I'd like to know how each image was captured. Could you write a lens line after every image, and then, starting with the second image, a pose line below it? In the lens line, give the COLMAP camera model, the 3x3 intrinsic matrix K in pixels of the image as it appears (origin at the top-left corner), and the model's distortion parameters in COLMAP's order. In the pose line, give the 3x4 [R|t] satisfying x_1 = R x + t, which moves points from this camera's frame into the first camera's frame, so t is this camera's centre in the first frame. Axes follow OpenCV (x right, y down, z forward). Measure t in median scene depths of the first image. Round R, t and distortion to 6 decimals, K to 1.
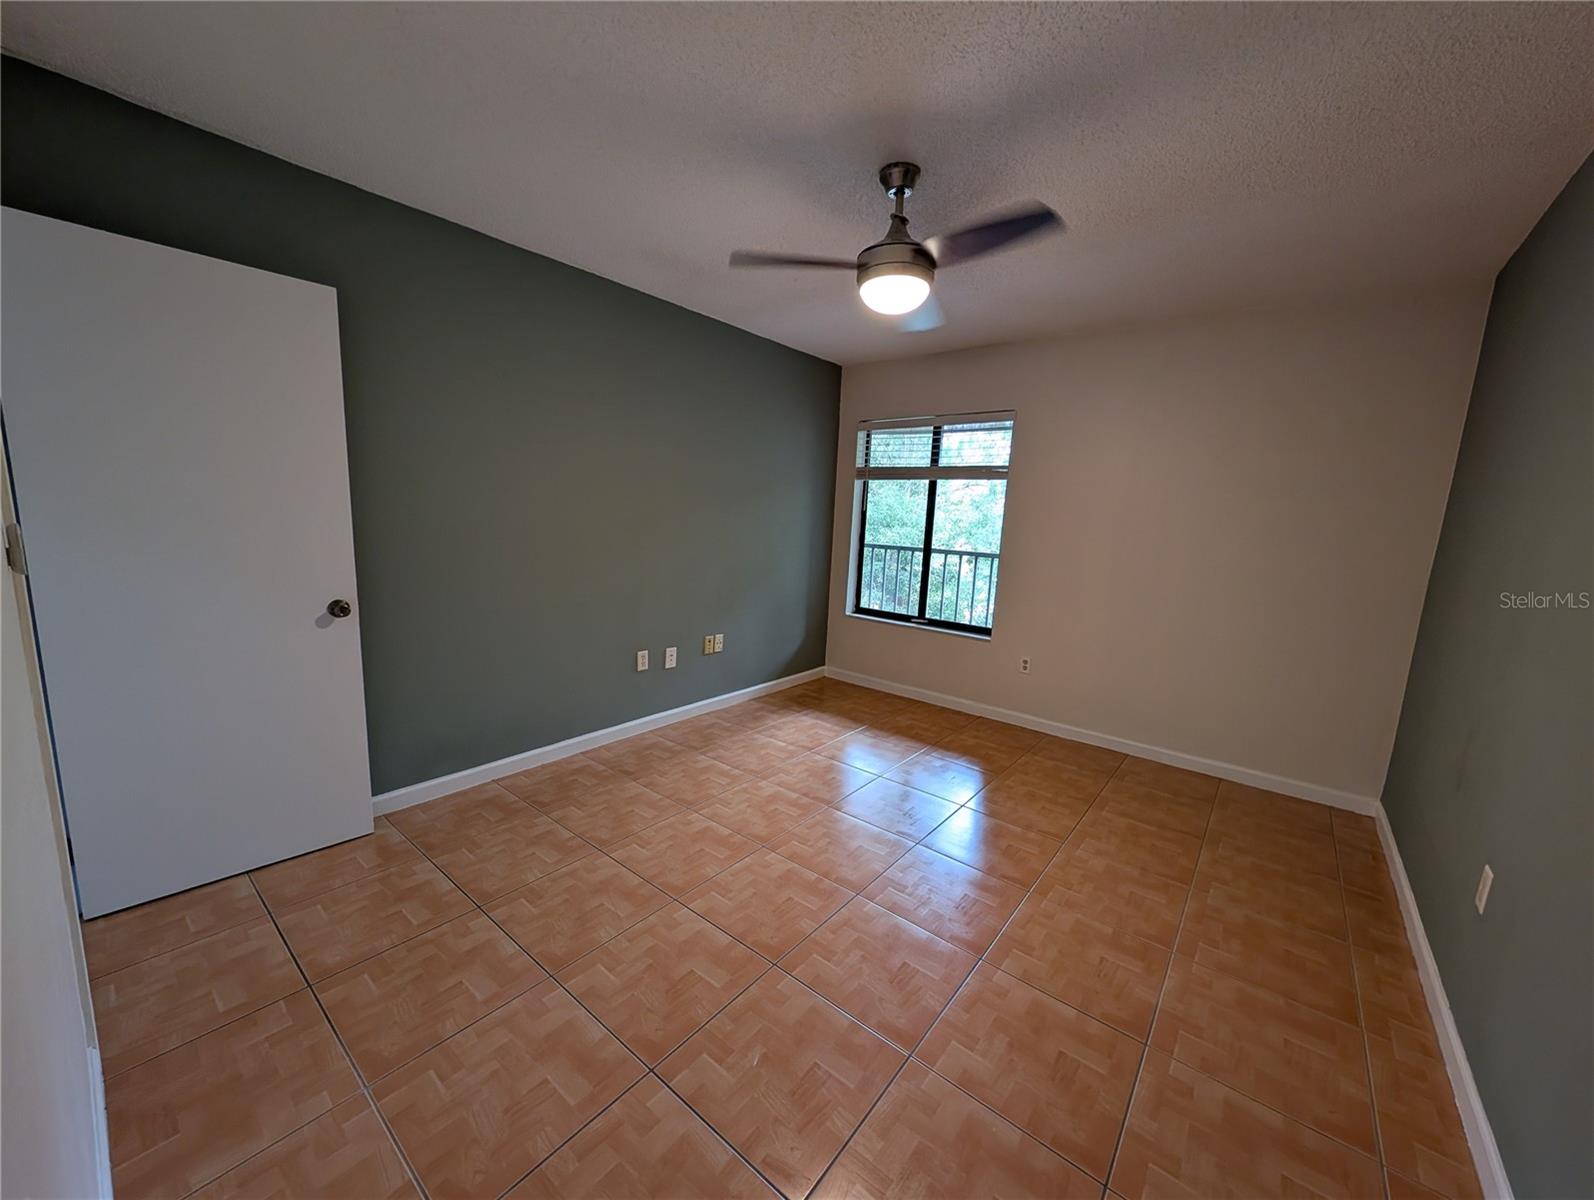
lens RADIAL K [[599.6, 0, 799.7], [0, 599.6, 599.8], [0, 0, 1]] dist [0.005197, -0.002680]
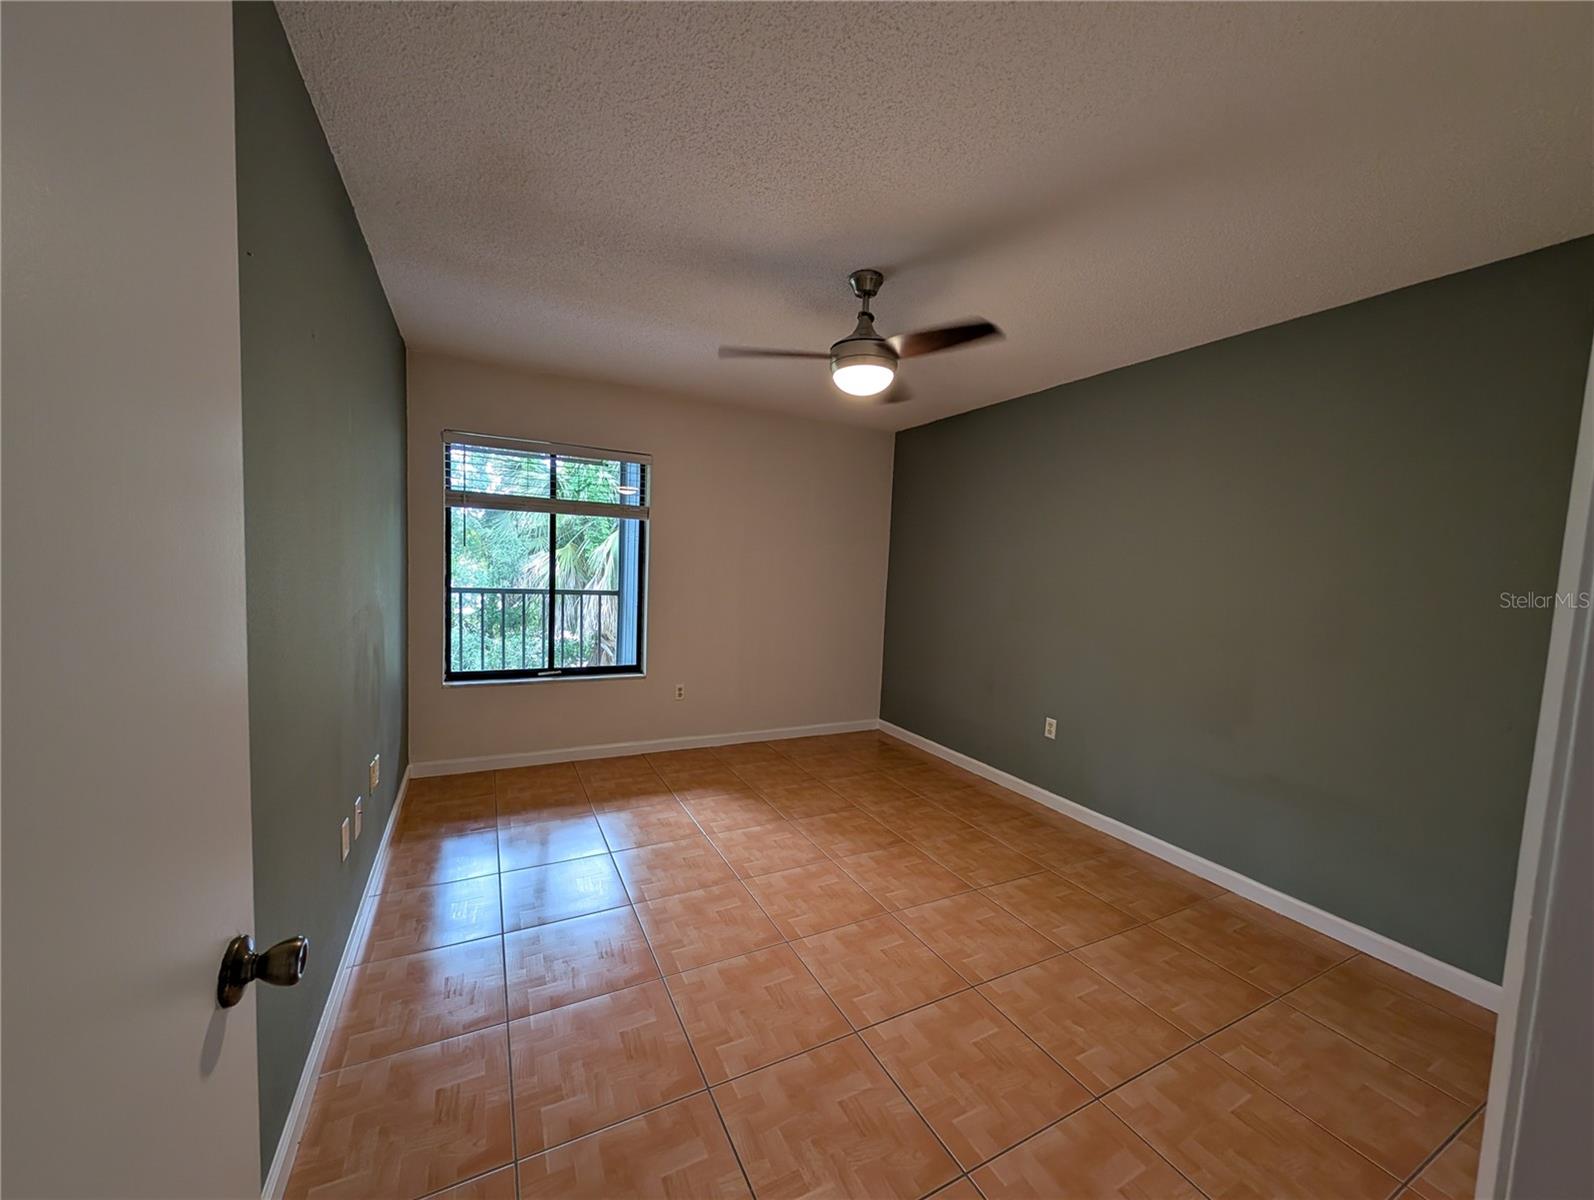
lens RADIAL K [[599.6, 0, 789.0], [0, 599.6, 604.0], [0, 0, 1]] dist [0.005197, -0.002680]
pose [[0.415127, -0.092819, 0.905016, -0.505135], [0.108657, 0.992720, 0.051973, -0.083340], [-0.903251, 0.076761, 0.422190, 0.355564]]
